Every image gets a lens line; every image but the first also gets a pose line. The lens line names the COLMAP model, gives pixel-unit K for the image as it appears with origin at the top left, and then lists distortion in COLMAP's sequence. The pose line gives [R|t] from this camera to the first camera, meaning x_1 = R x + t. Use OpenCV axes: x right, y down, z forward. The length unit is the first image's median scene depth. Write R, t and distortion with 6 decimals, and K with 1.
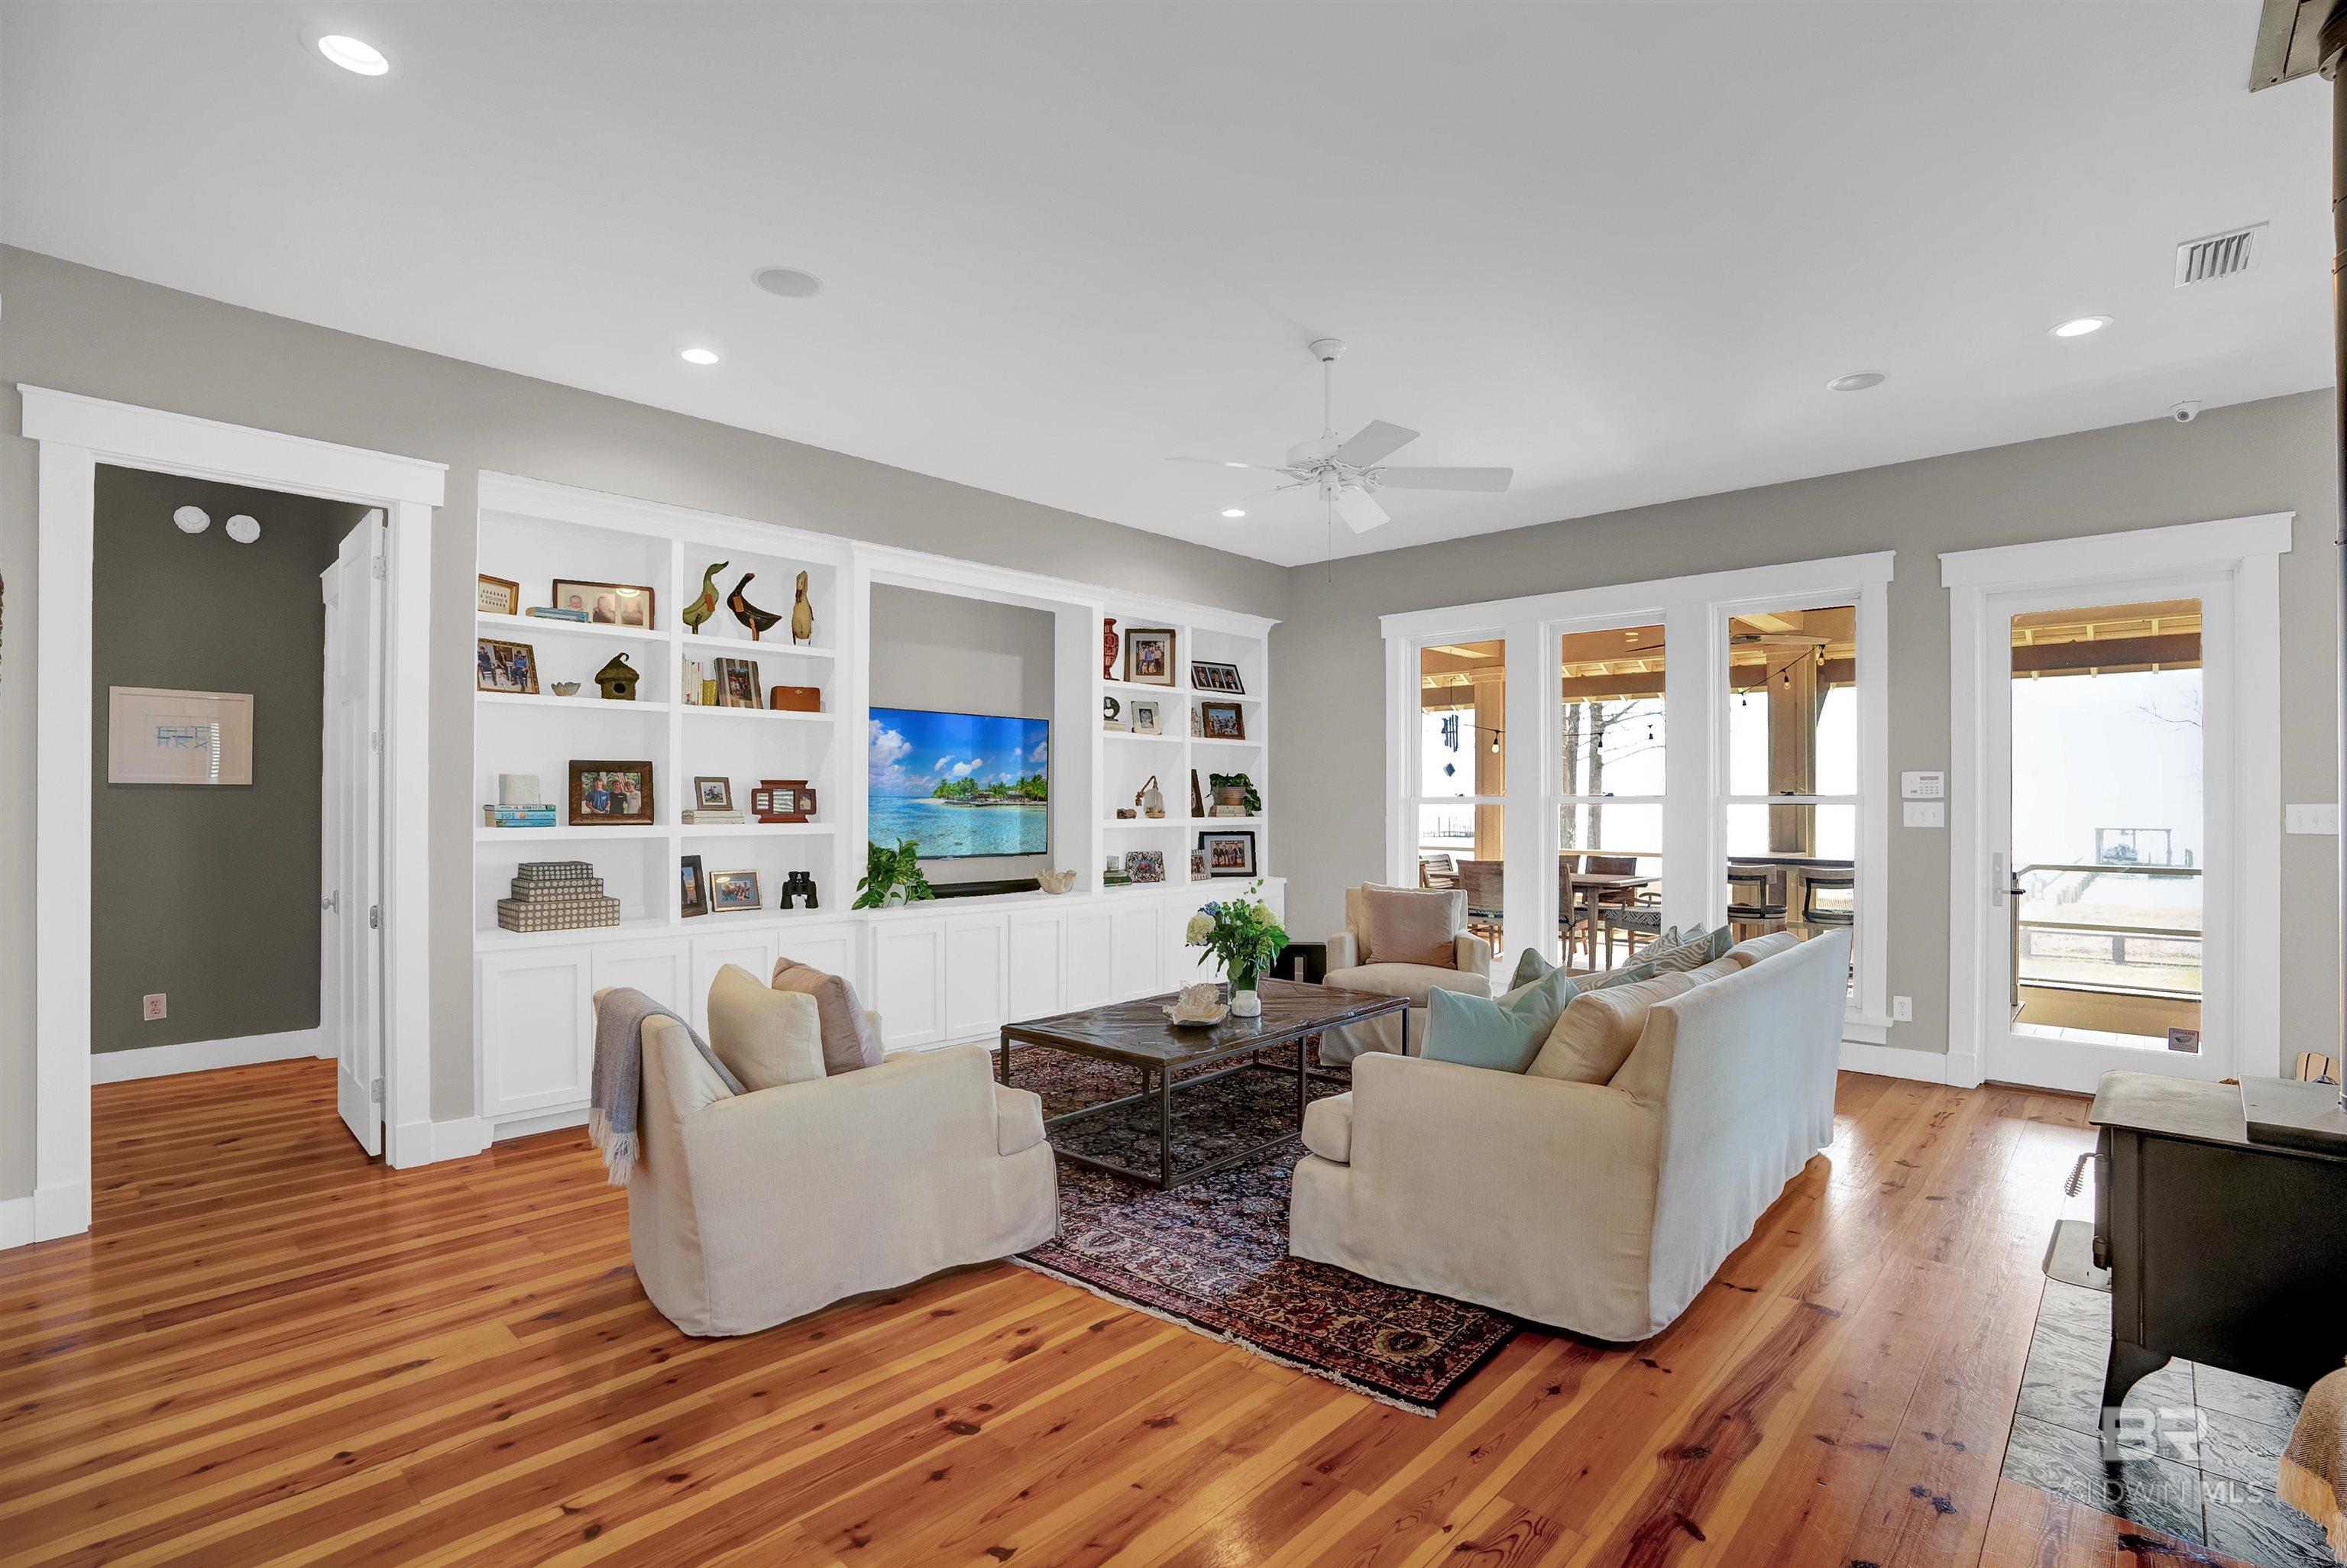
lens RADIAL K [[1088.0, 0, 1175.3], [0, 1088.0, 782.7], [0, 0, 1]] dist [-0.065578, 0.022454]
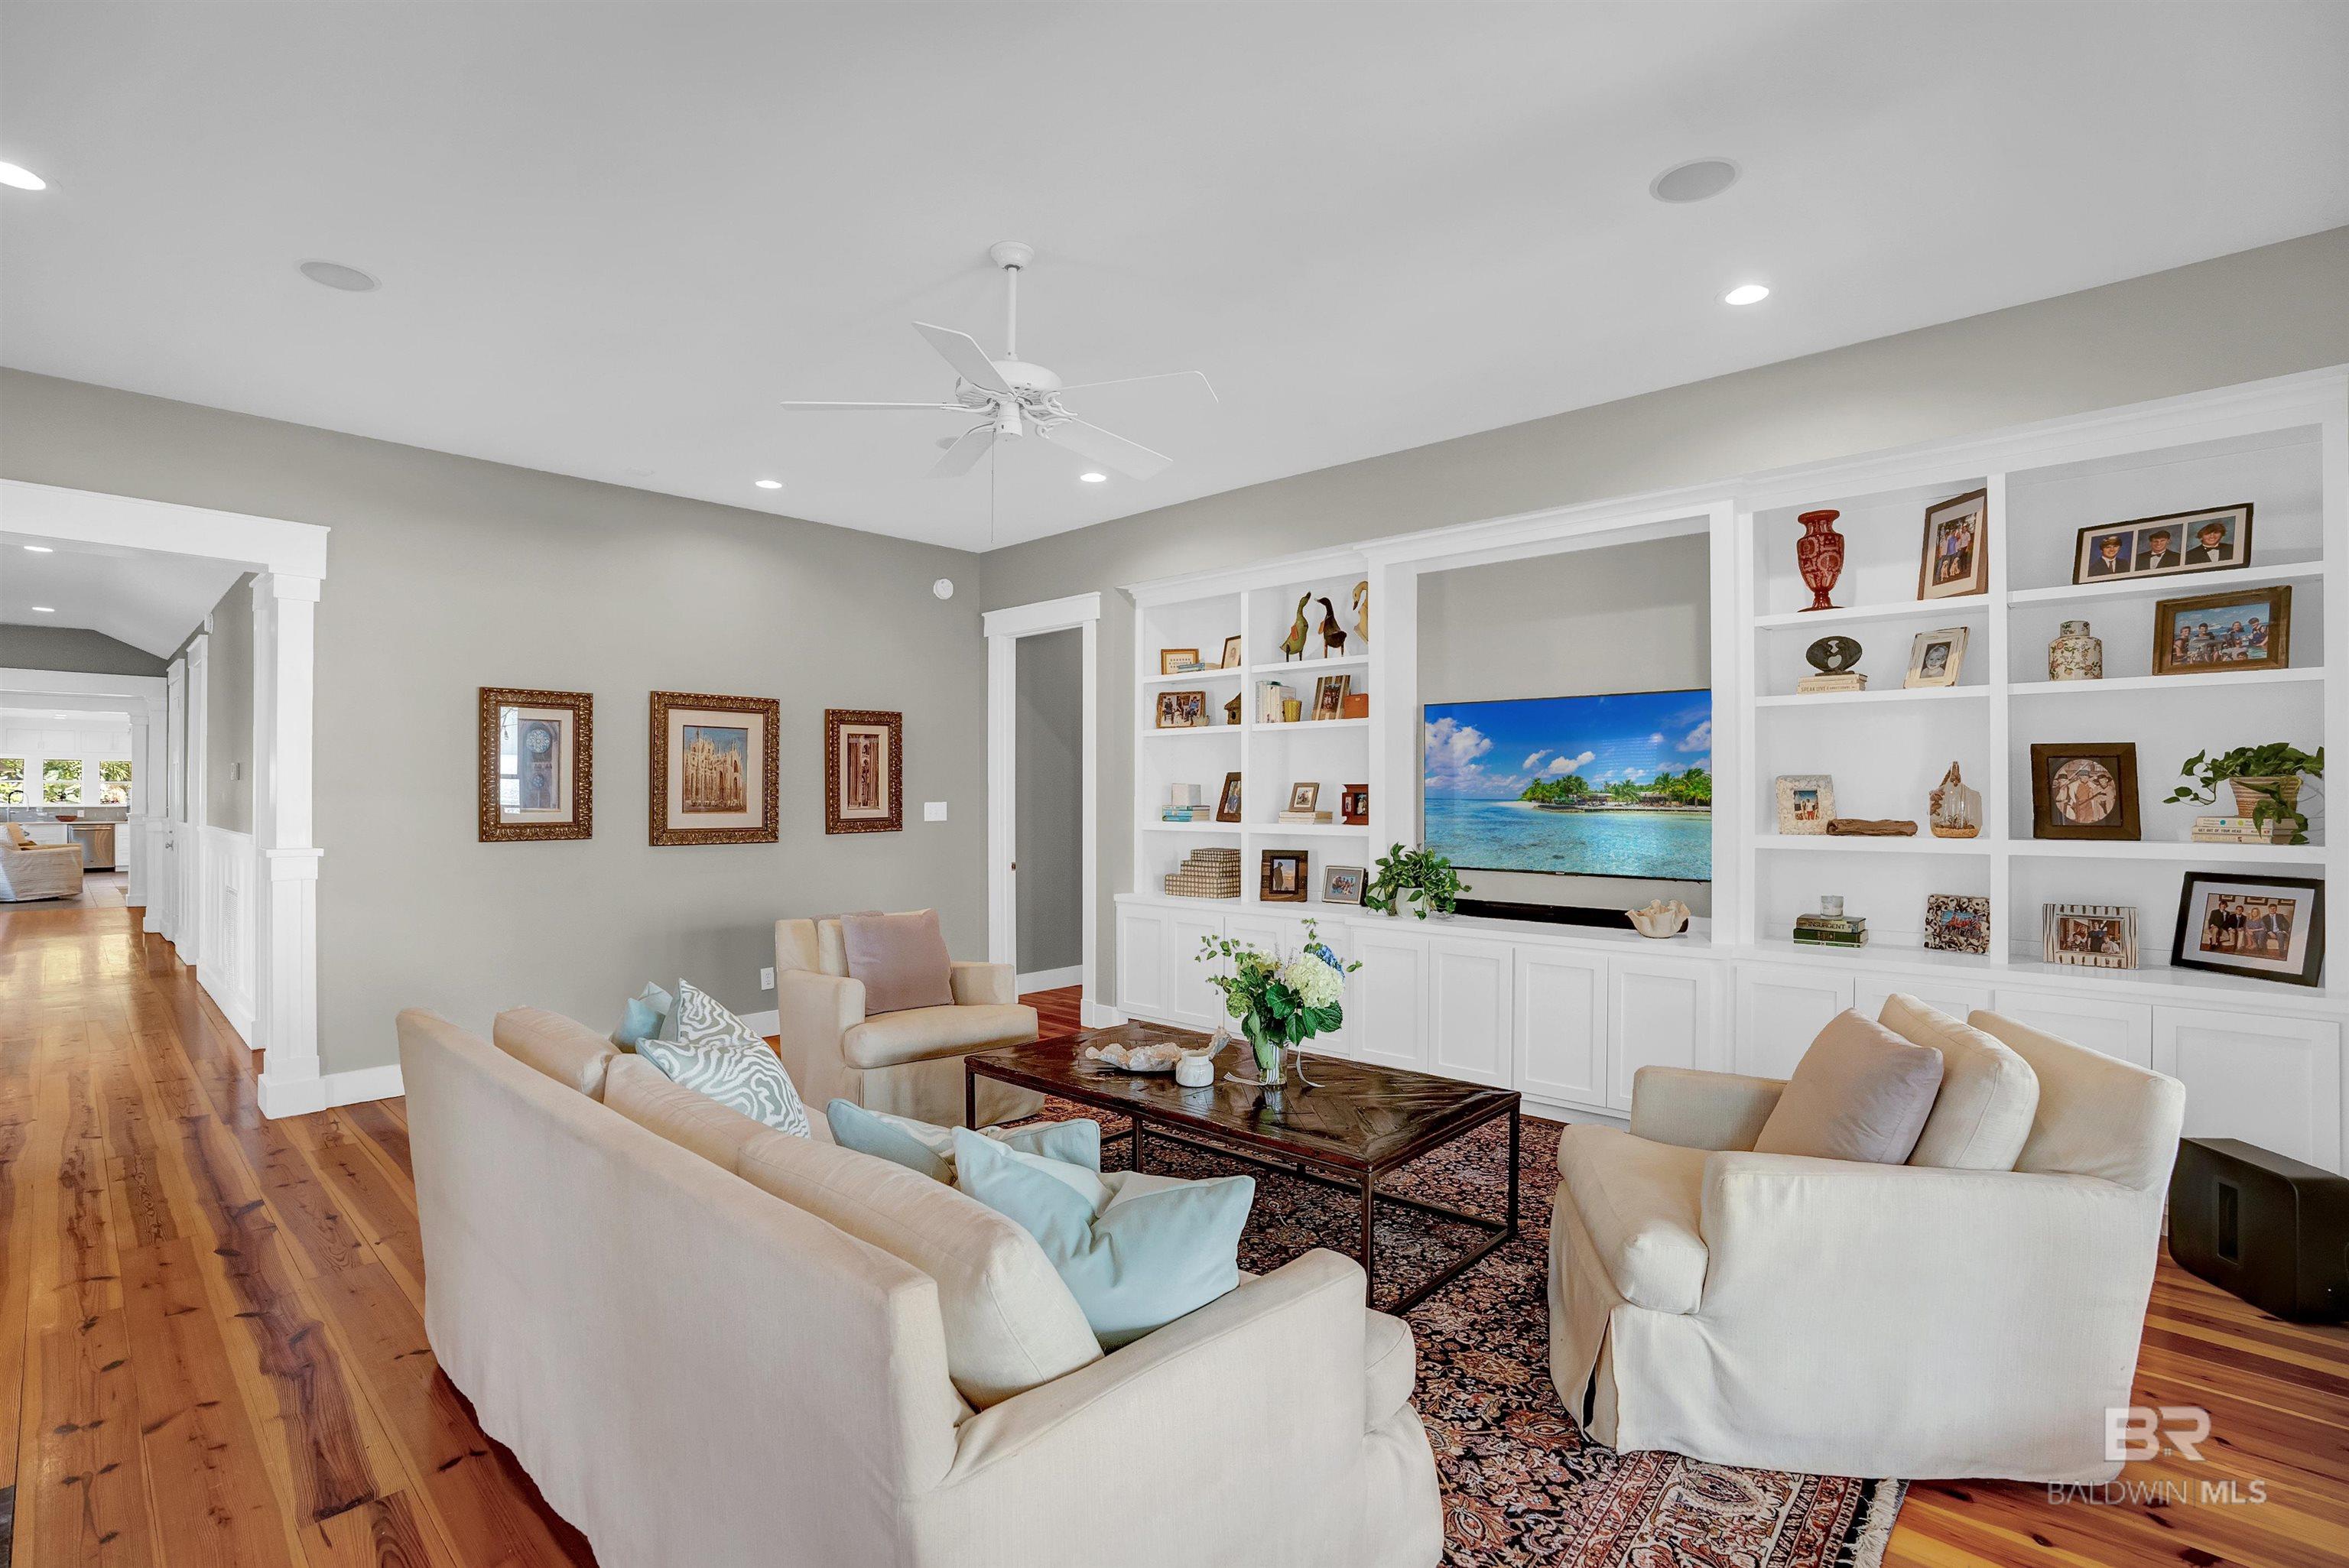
lens RADIAL K [[1089.0, 0, 1185.5], [0, 1089.0, 790.1], [0, 0, 1]] dist [-0.065578, 0.022454]
pose [[0.012946, -0.007964, -0.999884, 0.647747], [0.014942, 0.999858, -0.007771, 0.008491], [0.999805, -0.014840, 0.013063, 0.760536]]
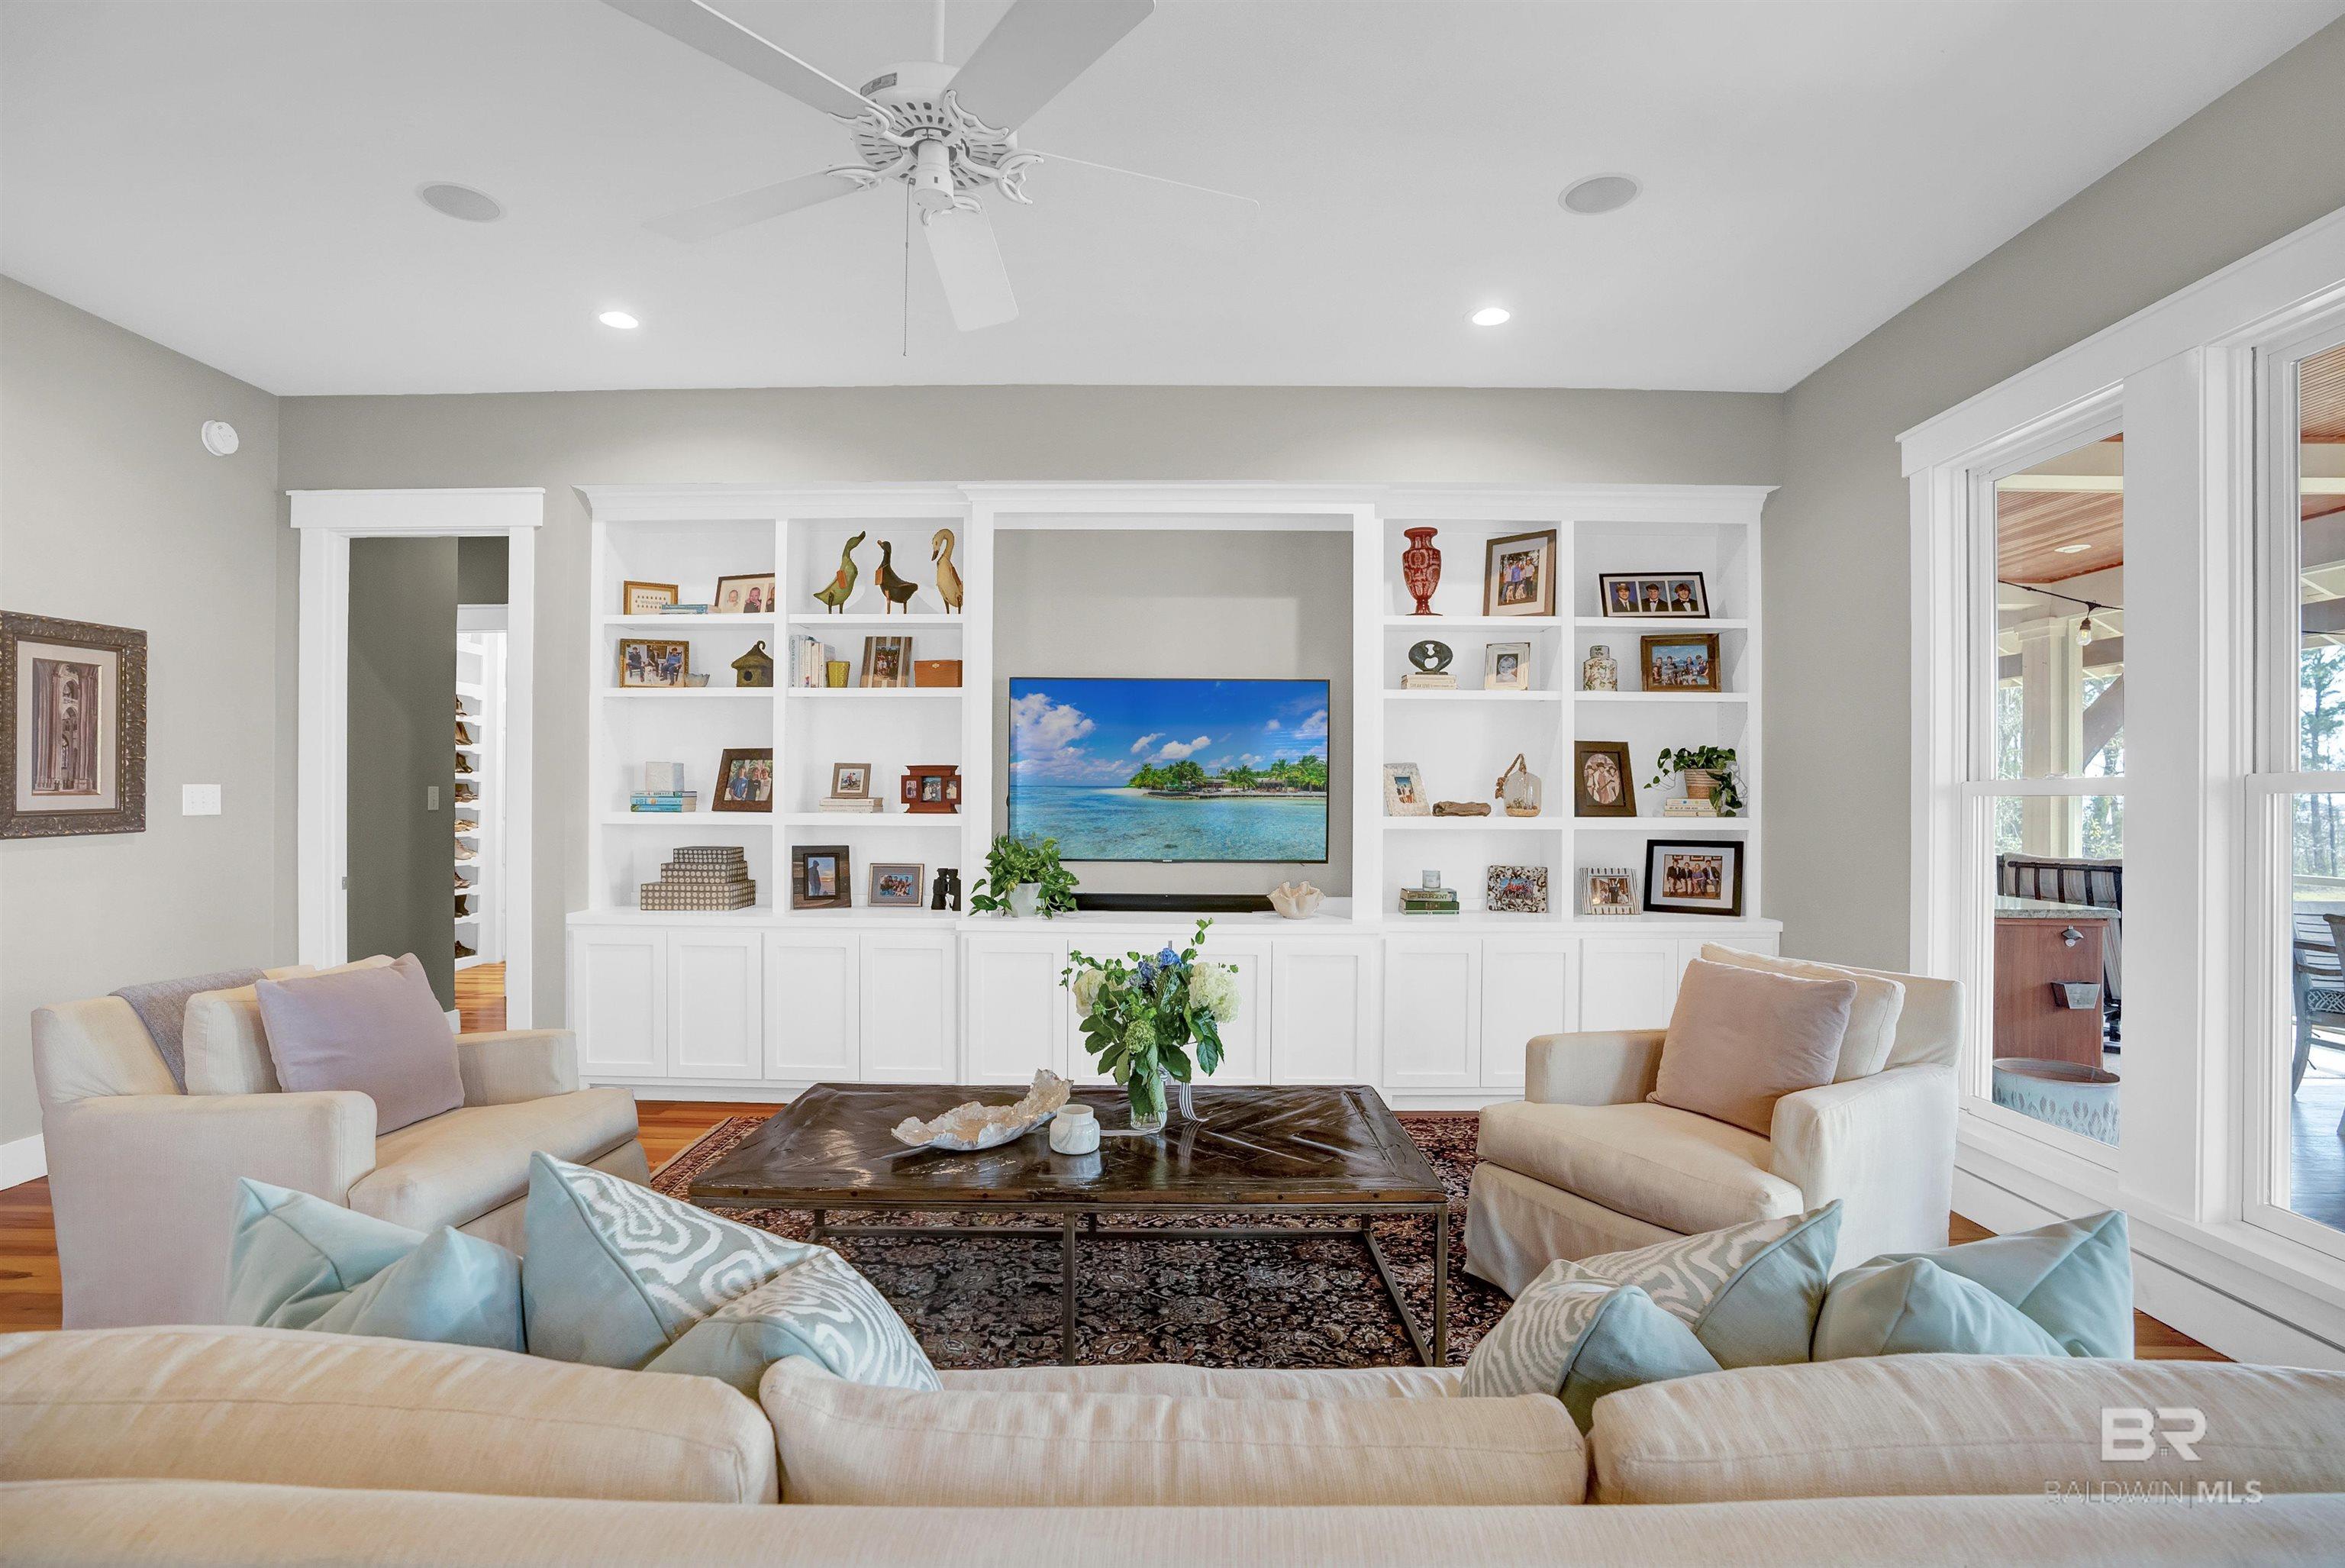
lens RADIAL K [[1087.3, 0, 1174.9], [0, 1087.3, 795.1], [0, 0, 1]] dist [-0.065578, 0.022454]
pose [[0.679662, -0.000030, -0.733525, 0.406532], [0.008408, 0.999935, 0.007751, 0.015672], [0.733477, -0.011436, 0.679618, 0.499310]]
